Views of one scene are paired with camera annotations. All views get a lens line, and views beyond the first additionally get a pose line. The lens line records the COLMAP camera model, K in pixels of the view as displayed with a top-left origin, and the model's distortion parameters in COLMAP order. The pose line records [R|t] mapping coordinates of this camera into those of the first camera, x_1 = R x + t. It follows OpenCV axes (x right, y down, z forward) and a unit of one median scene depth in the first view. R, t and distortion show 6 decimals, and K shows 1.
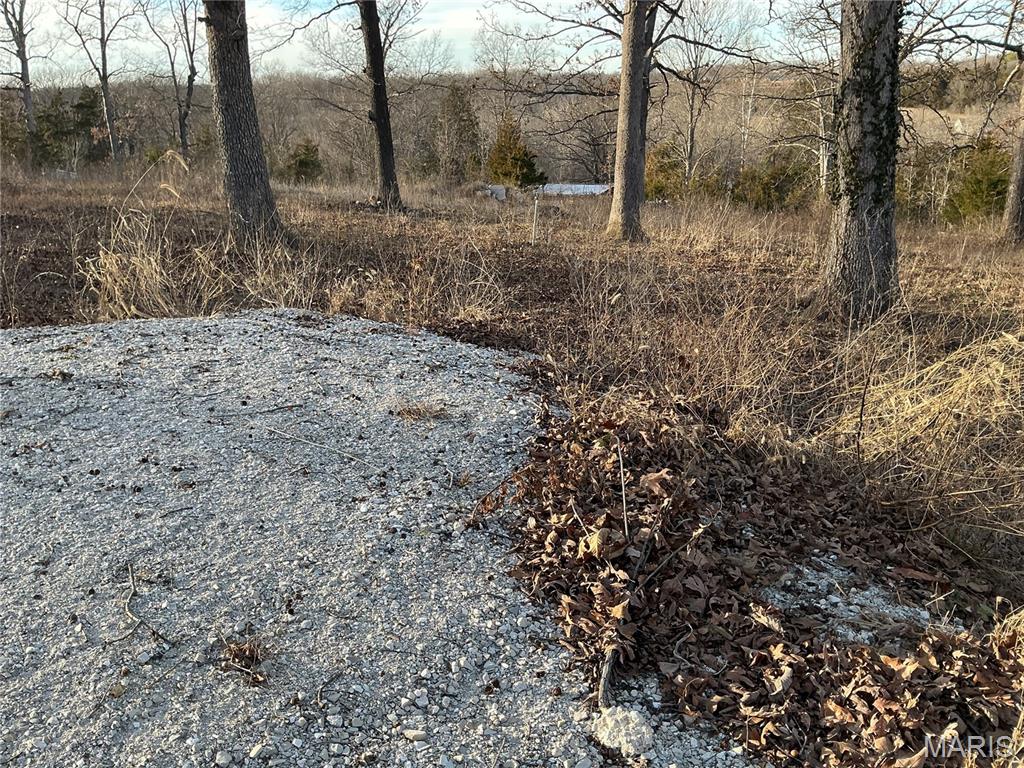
lens RADIAL K [[837.4, 0, 508.8], [0, 837.4, 397.0], [0, 0, 1]] dist [0.054960, -0.121489]
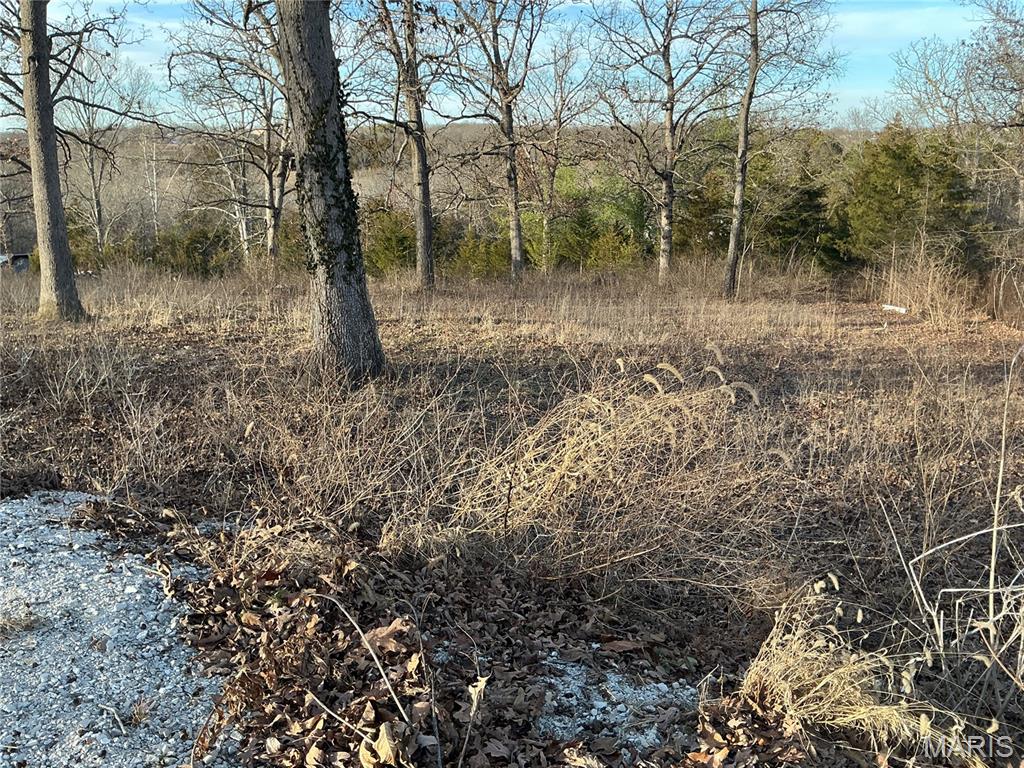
lens RADIAL K [[837.4, 0, 508.8], [0, 837.4, 397.0], [0, 0, 1]] dist [0.054960, -0.121489]
pose [[0.789555, -0.148658, 0.595403, -0.058004], [0.188649, 0.982032, -0.004974, -0.032322], [-0.583965, 0.116249, 0.803412, 0.057220]]
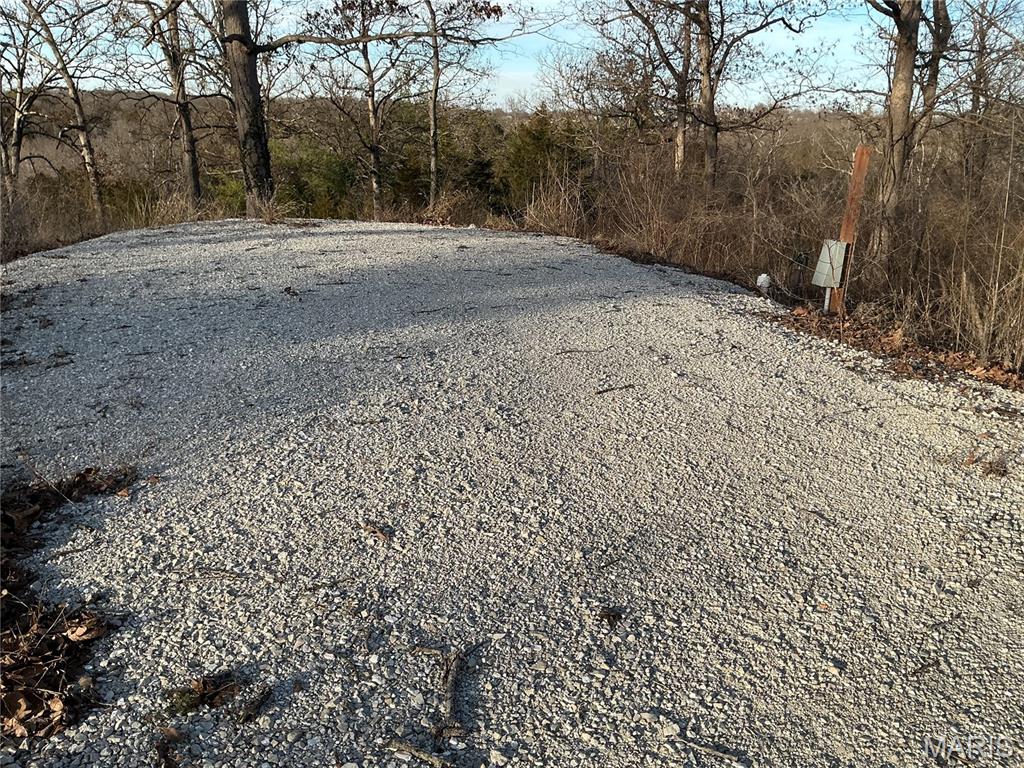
lens RADIAL K [[837.4, 0, 508.8], [0, 837.4, 397.0], [0, 0, 1]] dist [0.054960, -0.121489]
pose [[0.515263, -0.222942, 0.827527, -1.115196], [0.254082, 0.961901, 0.100938, 0.204165], [-0.818502, 0.158251, 0.552278, -0.563622]]
